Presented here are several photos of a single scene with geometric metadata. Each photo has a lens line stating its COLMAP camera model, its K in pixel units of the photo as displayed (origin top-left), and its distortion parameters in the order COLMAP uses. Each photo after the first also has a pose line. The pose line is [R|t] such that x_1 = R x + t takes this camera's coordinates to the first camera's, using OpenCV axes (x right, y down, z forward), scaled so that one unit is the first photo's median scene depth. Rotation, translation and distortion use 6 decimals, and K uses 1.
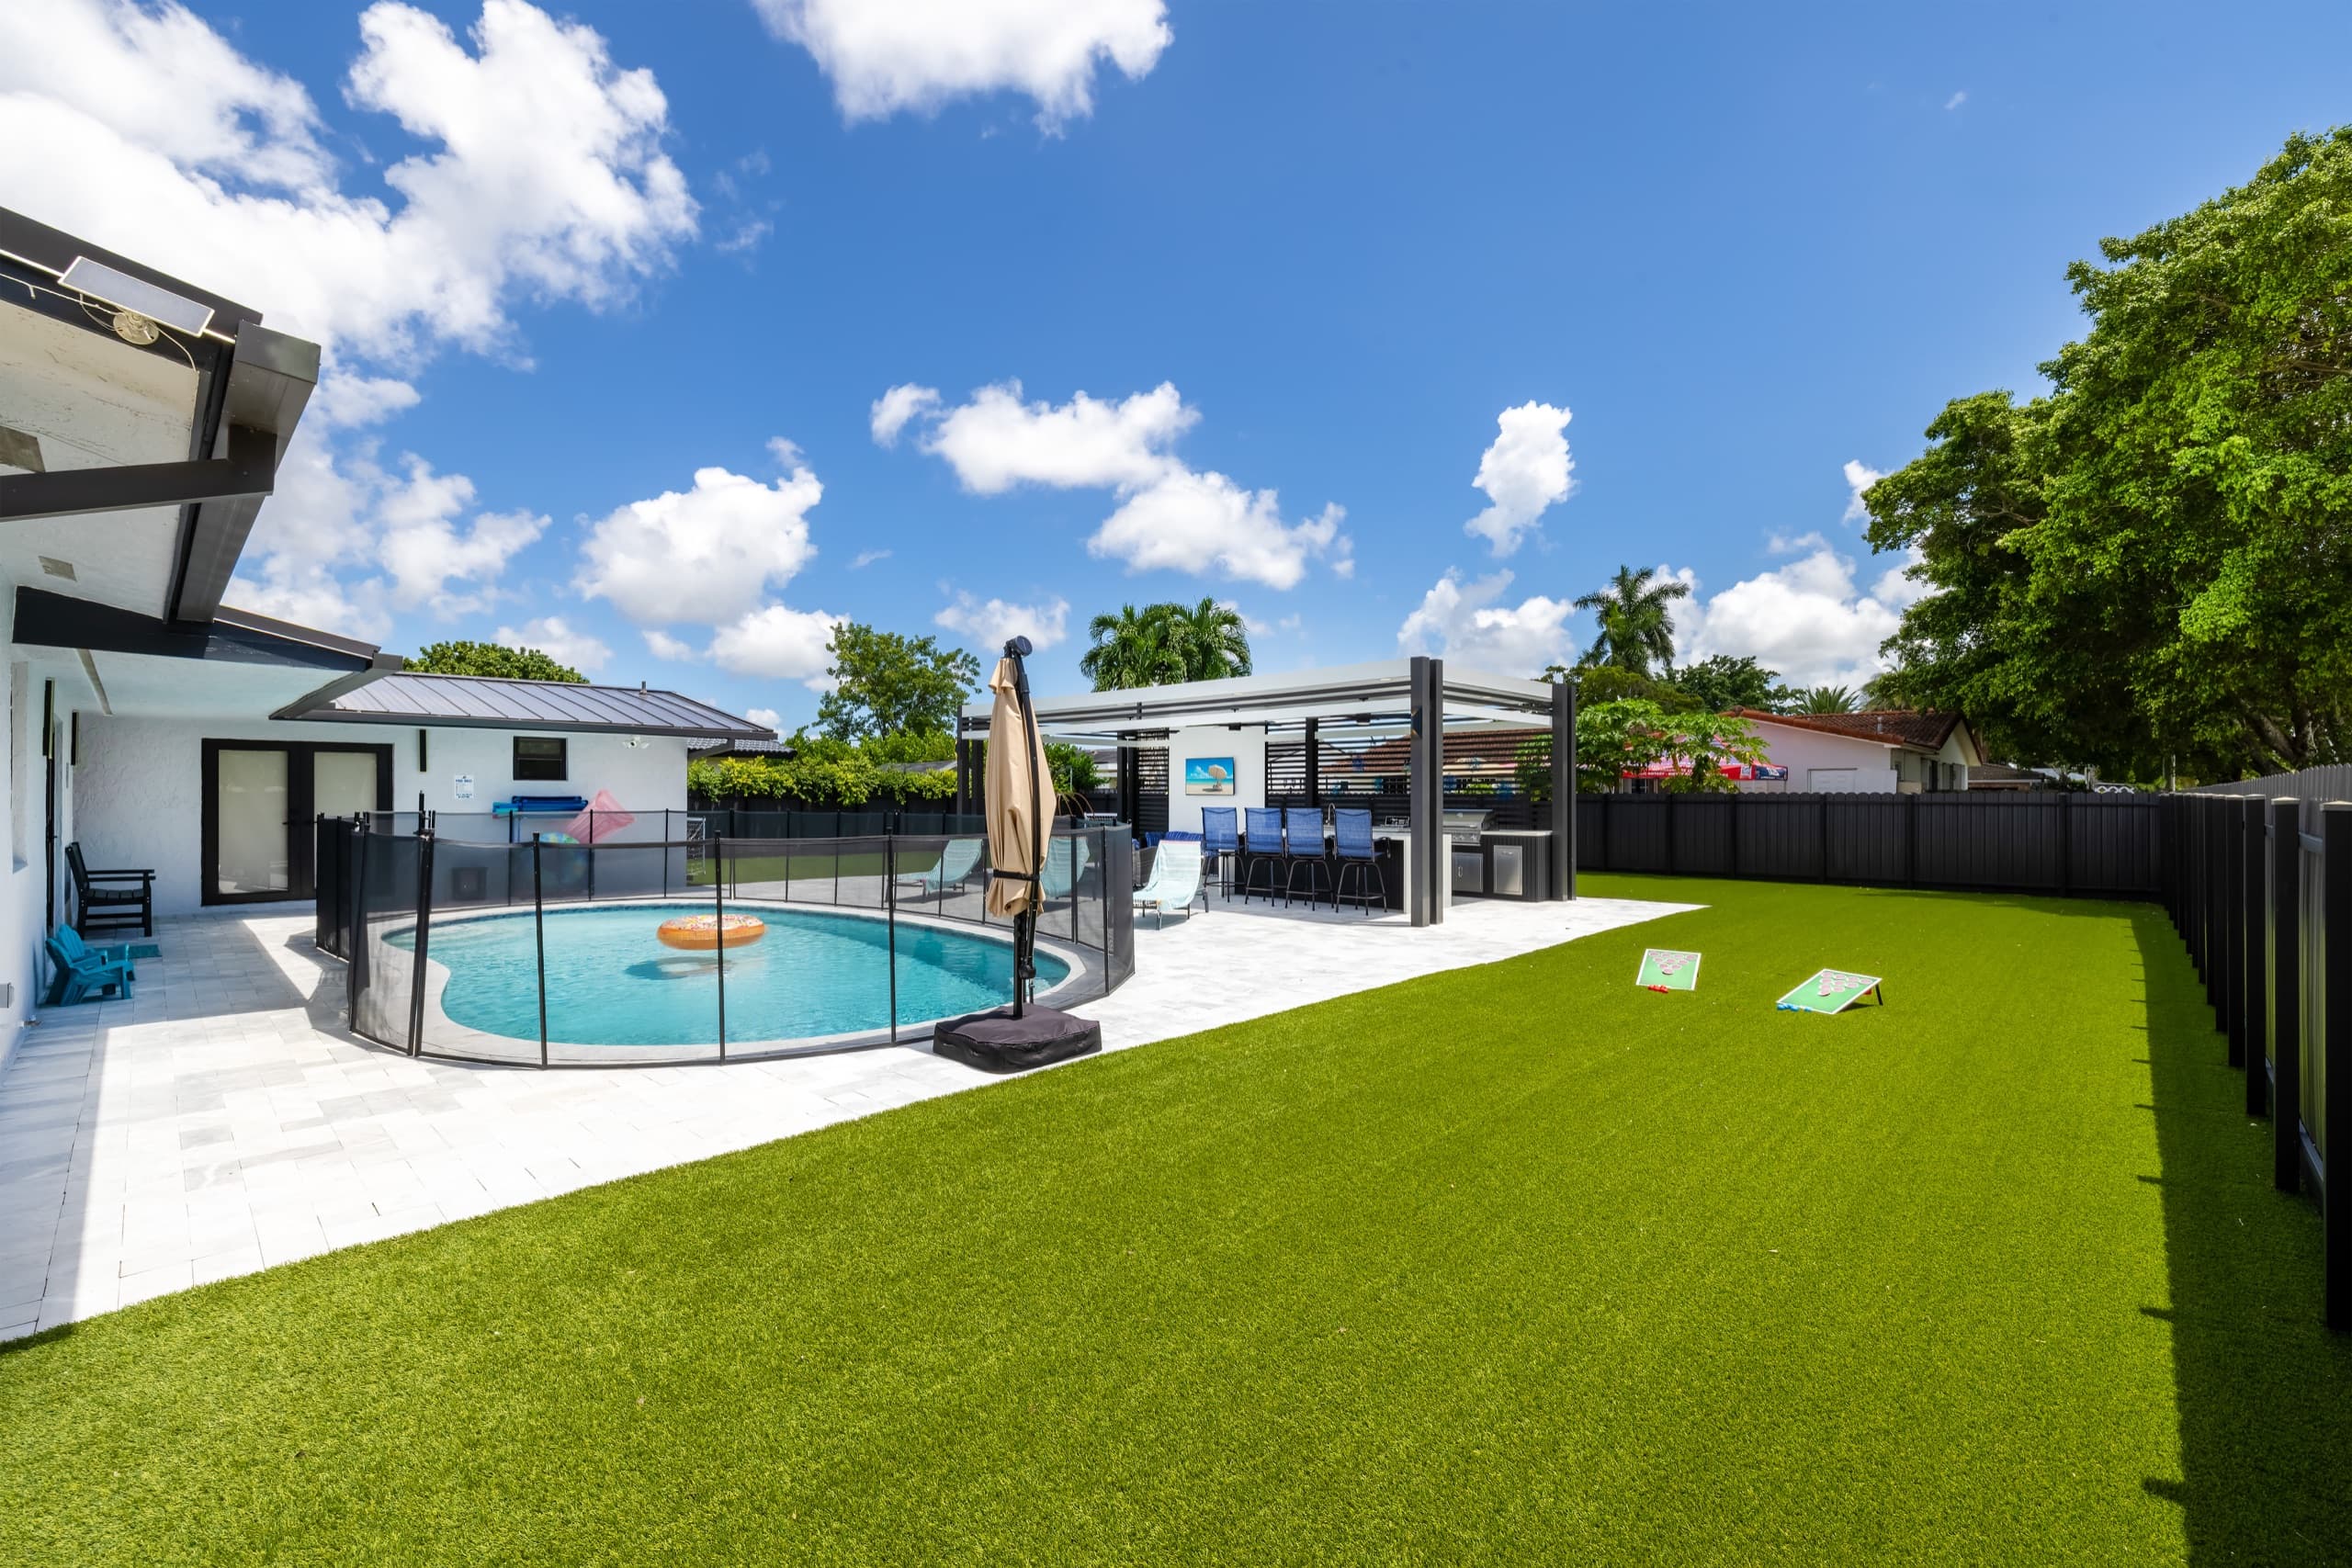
lens RADIAL K [[989.6, 0, 1210.1], [0, 989.6, 781.3], [0, 0, 1]] dist [0.004738, 0.000847]
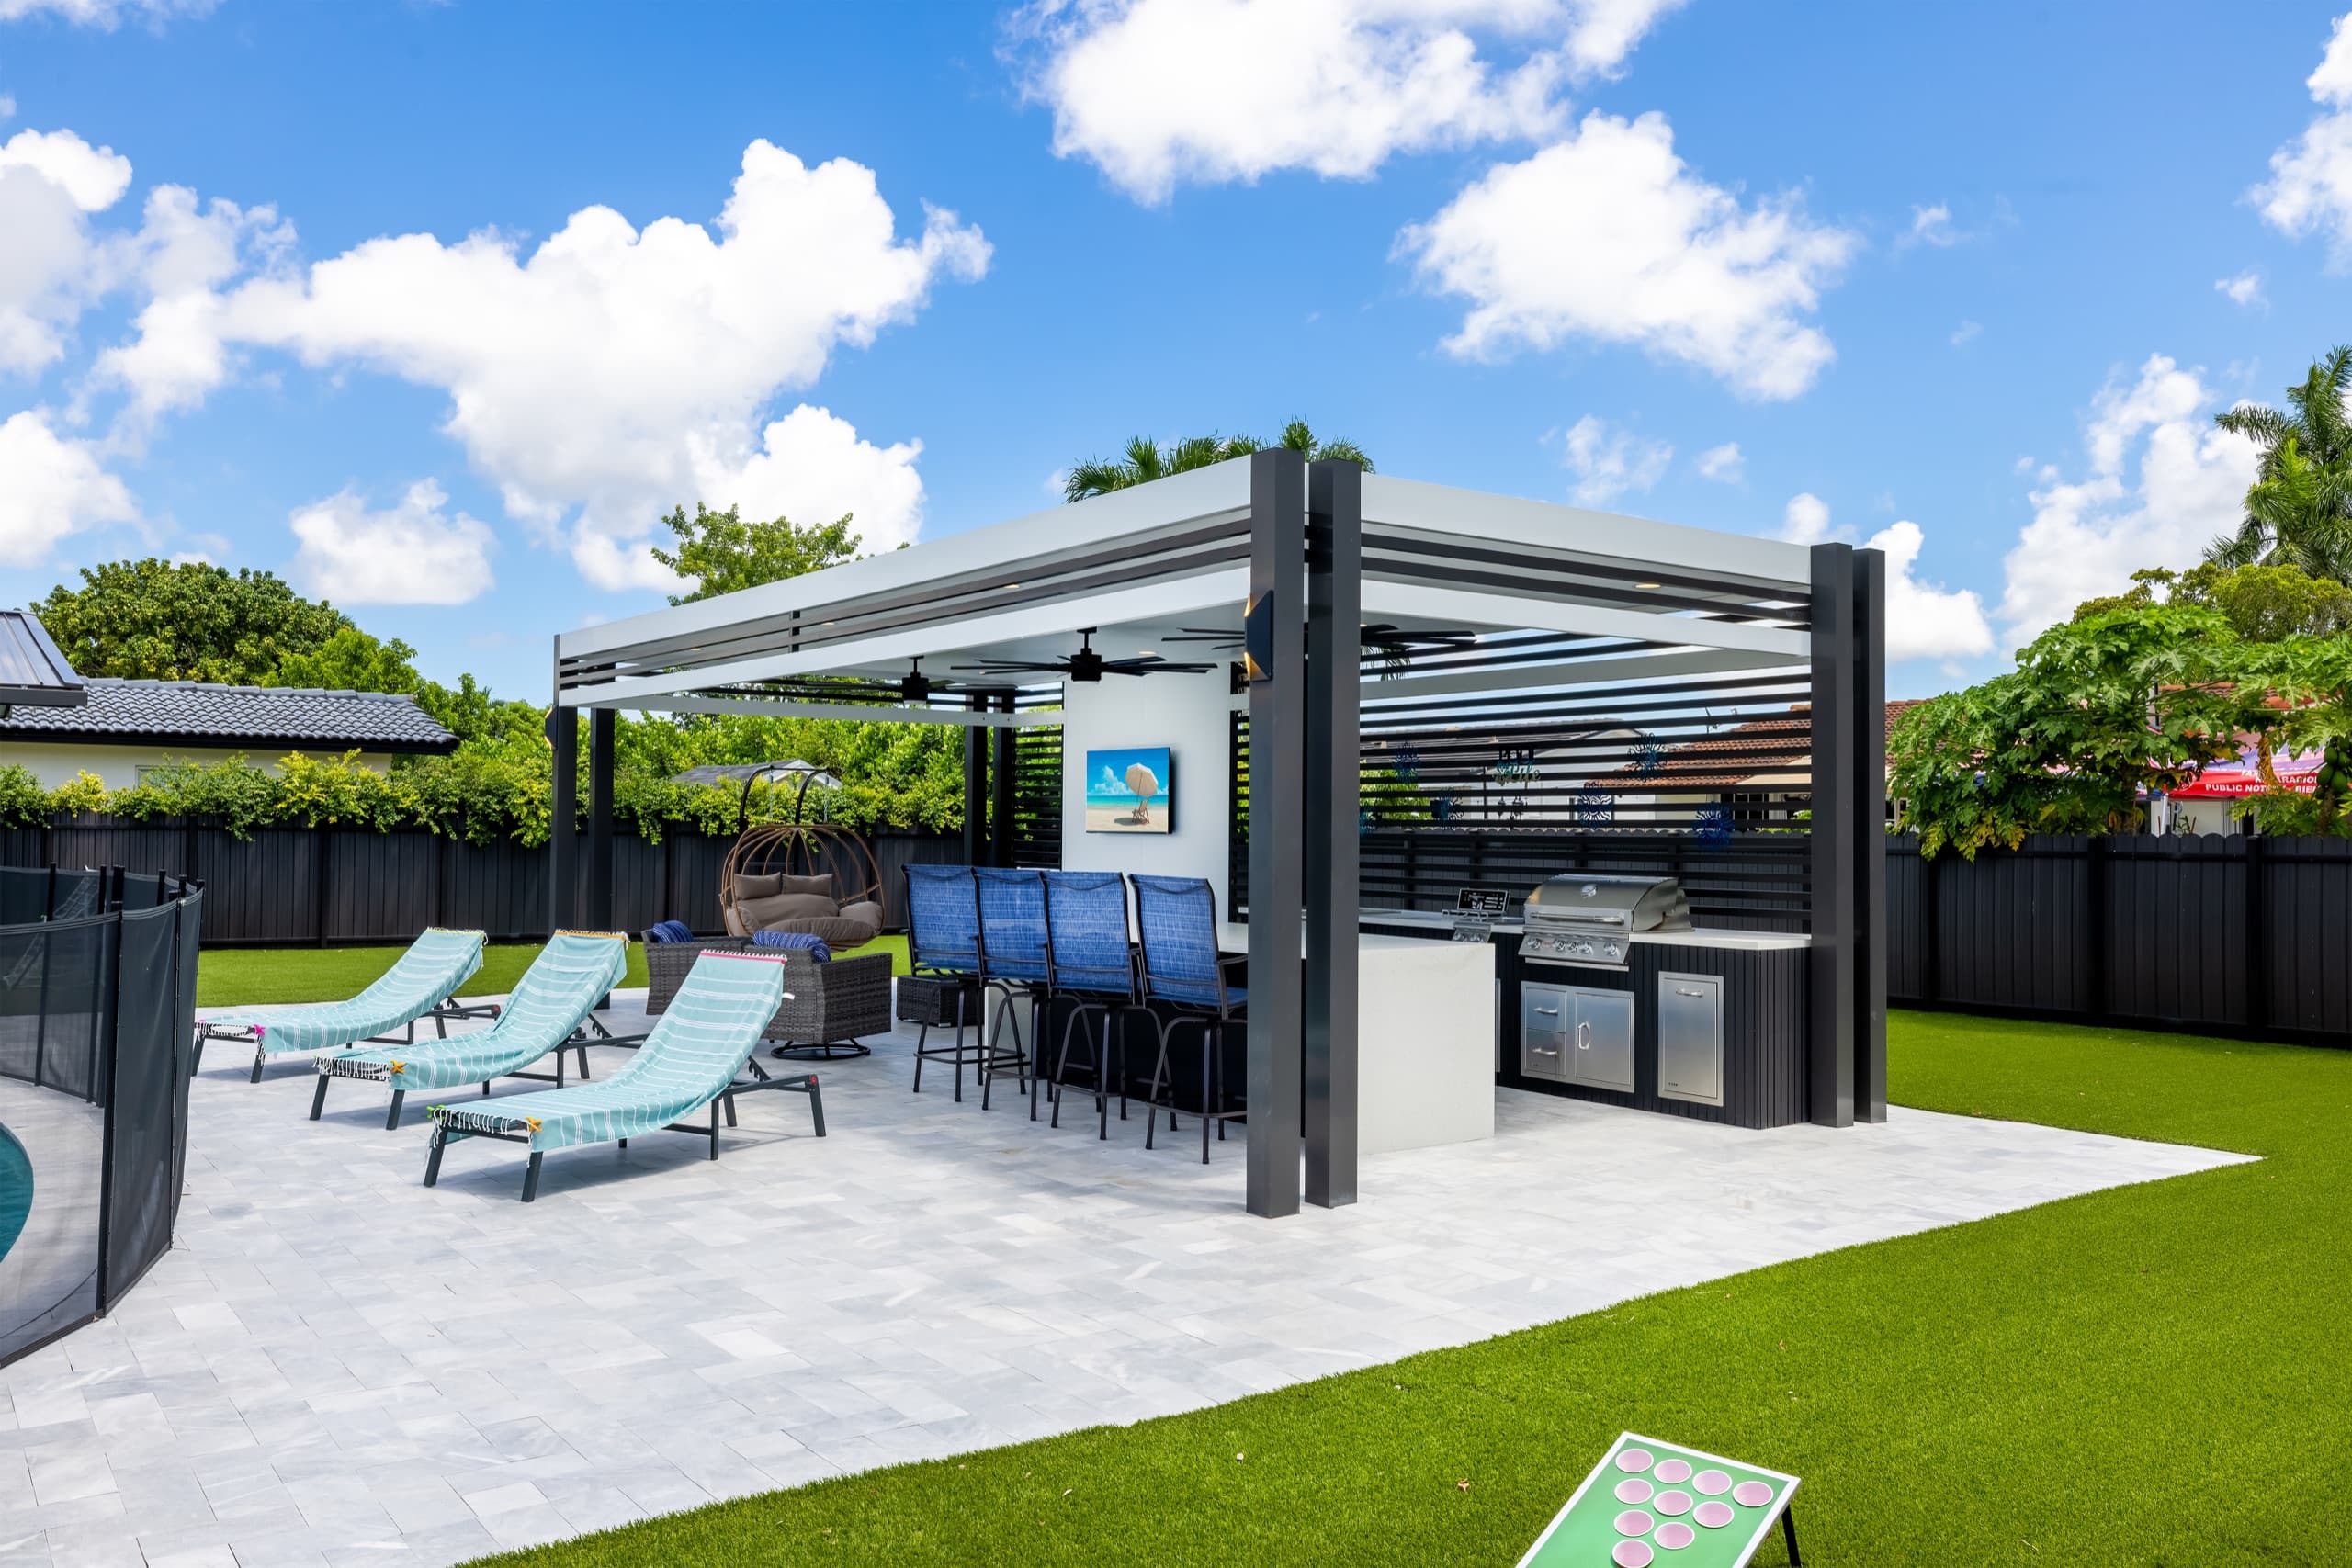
lens RADIAL K [[1814.2, 0, 1186.2], [0, 1814.2, 788.5], [0, 0, 1]] dist [-0.007508, -0.006893]
pose [[0.985363, 0.003150, -0.170439, 0.399427], [-0.004353, 0.999968, -0.006685, -0.000806], [0.170412, 0.007329, 0.985346, 0.498298]]
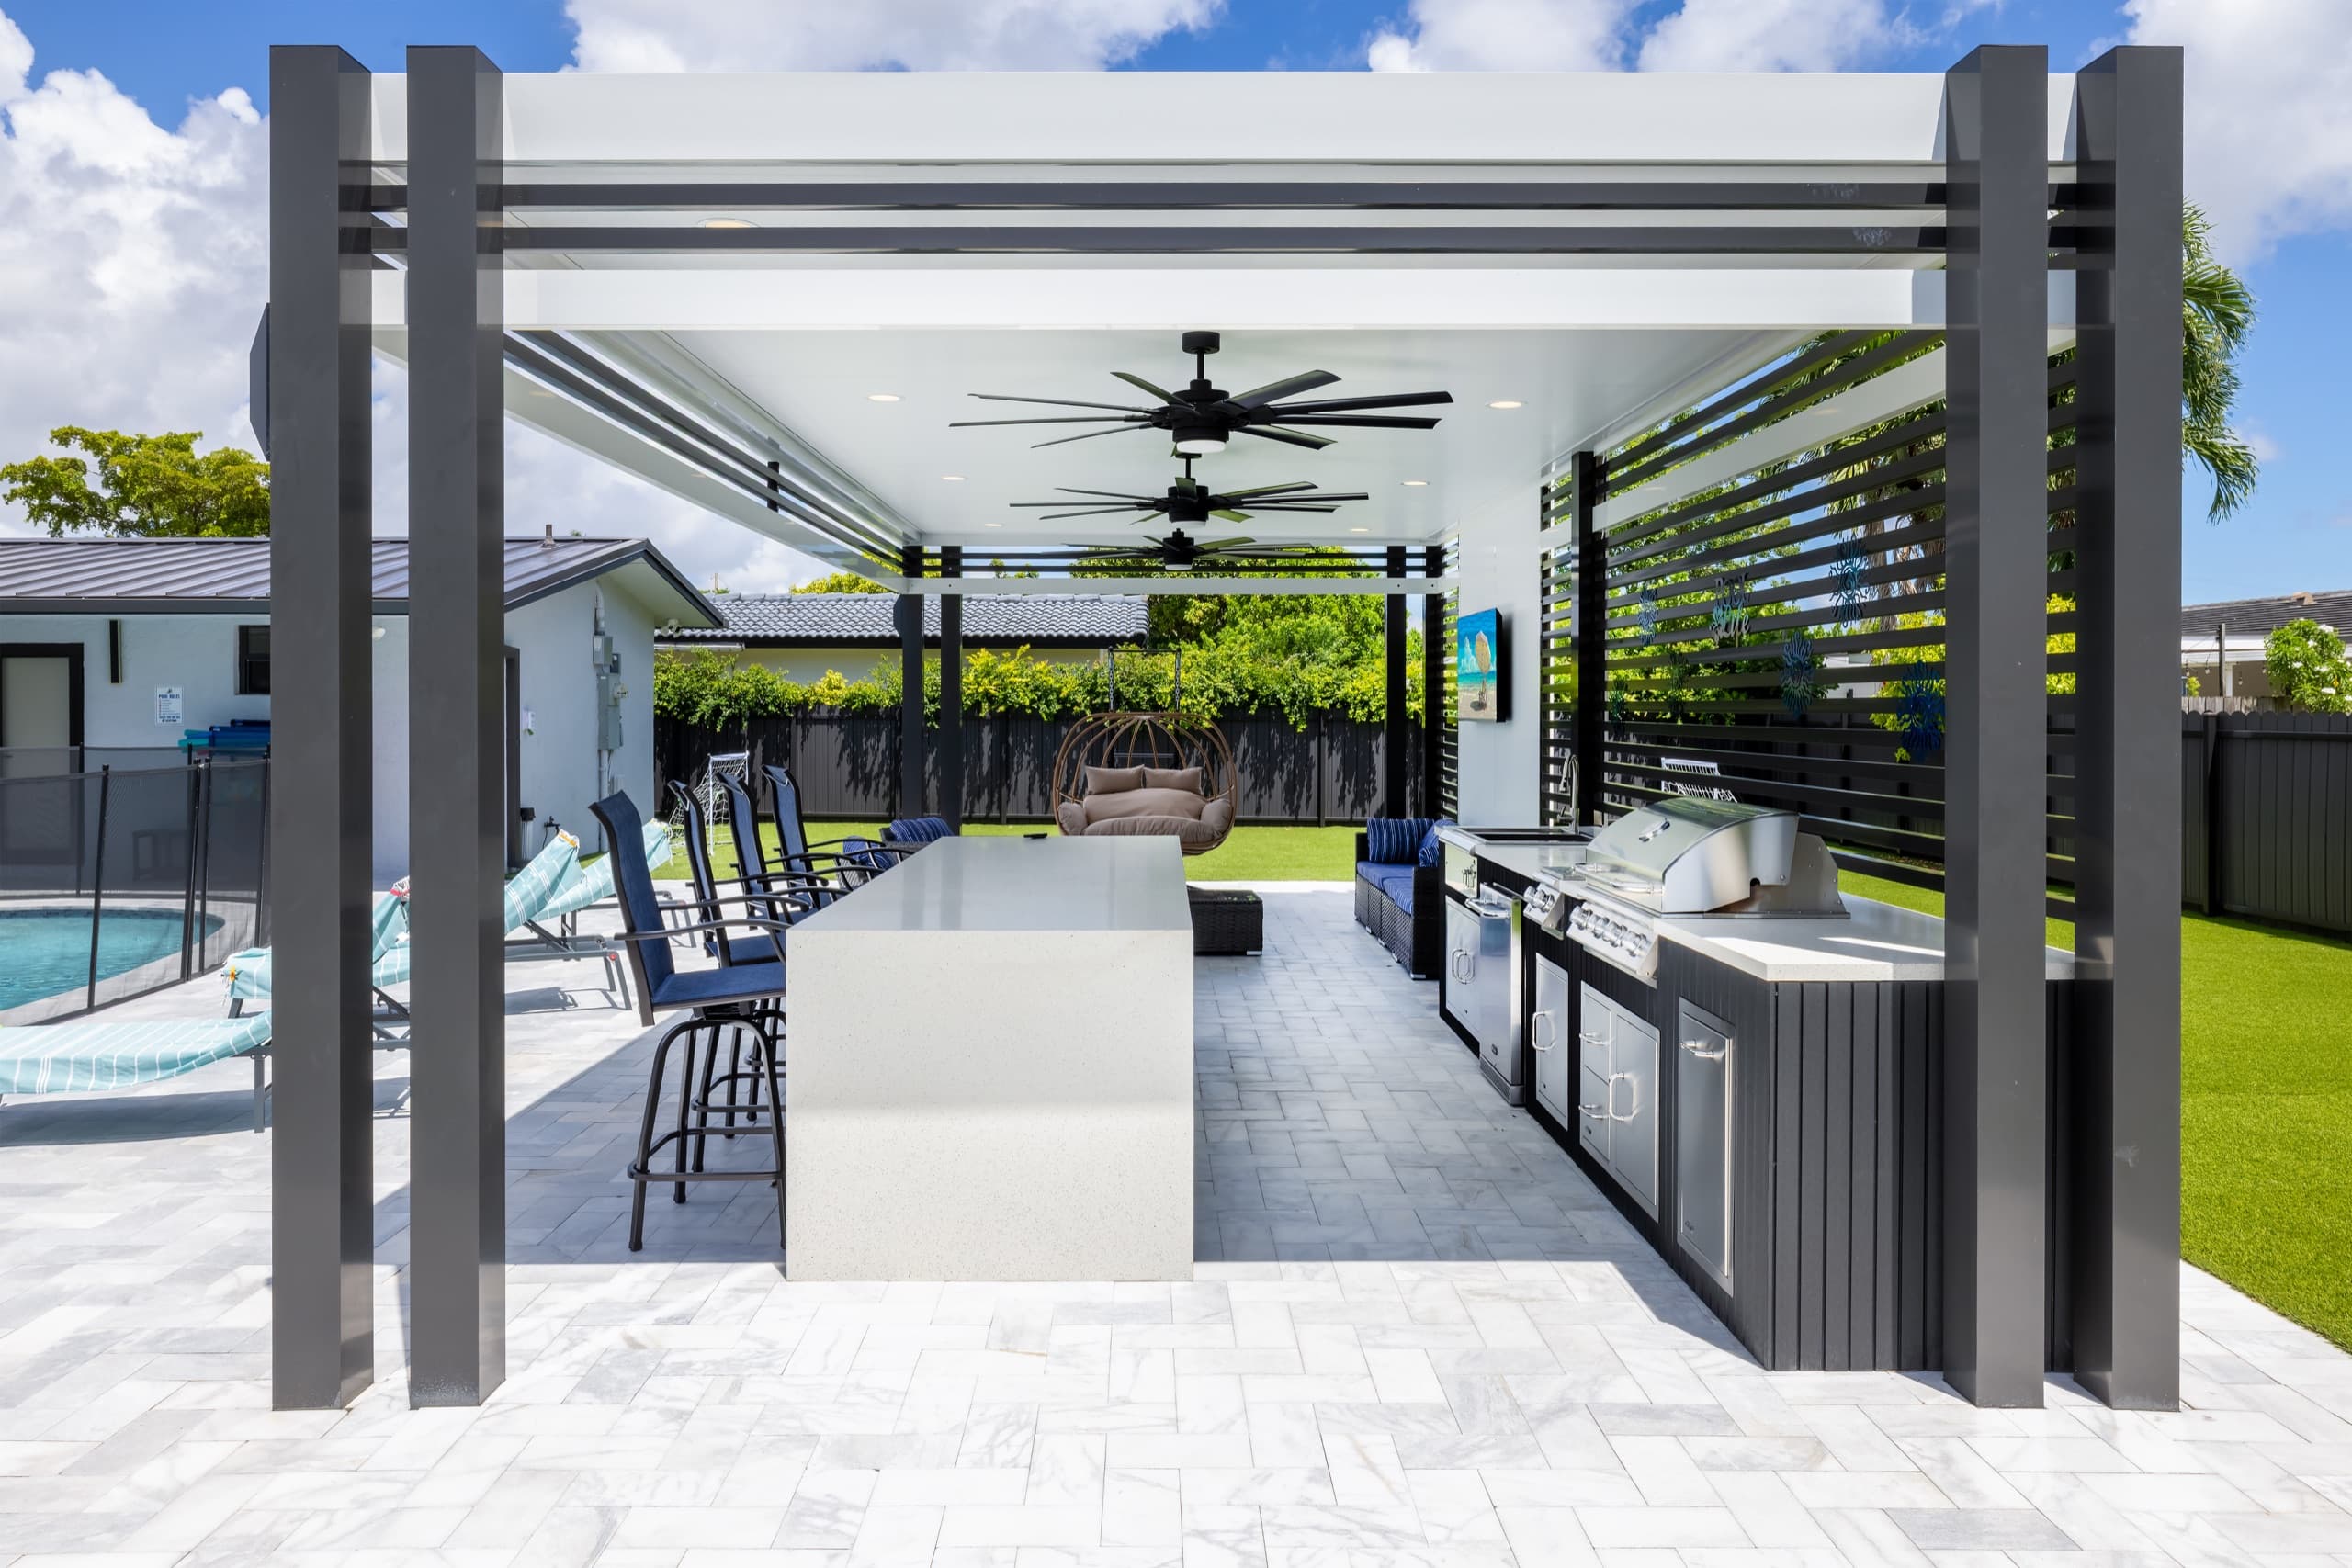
lens RADIAL K [[1598.1, 0, 1178.6], [0, 1598.1, 707.4], [0, 0, 1]] dist [0.000010, 0.003538]
pose [[0.691857, -0.000844, -0.722034, 0.796626], [0.011059, 0.999894, 0.009428, 0.007280], [0.721950, -0.014507, 0.691793, 1.289898]]
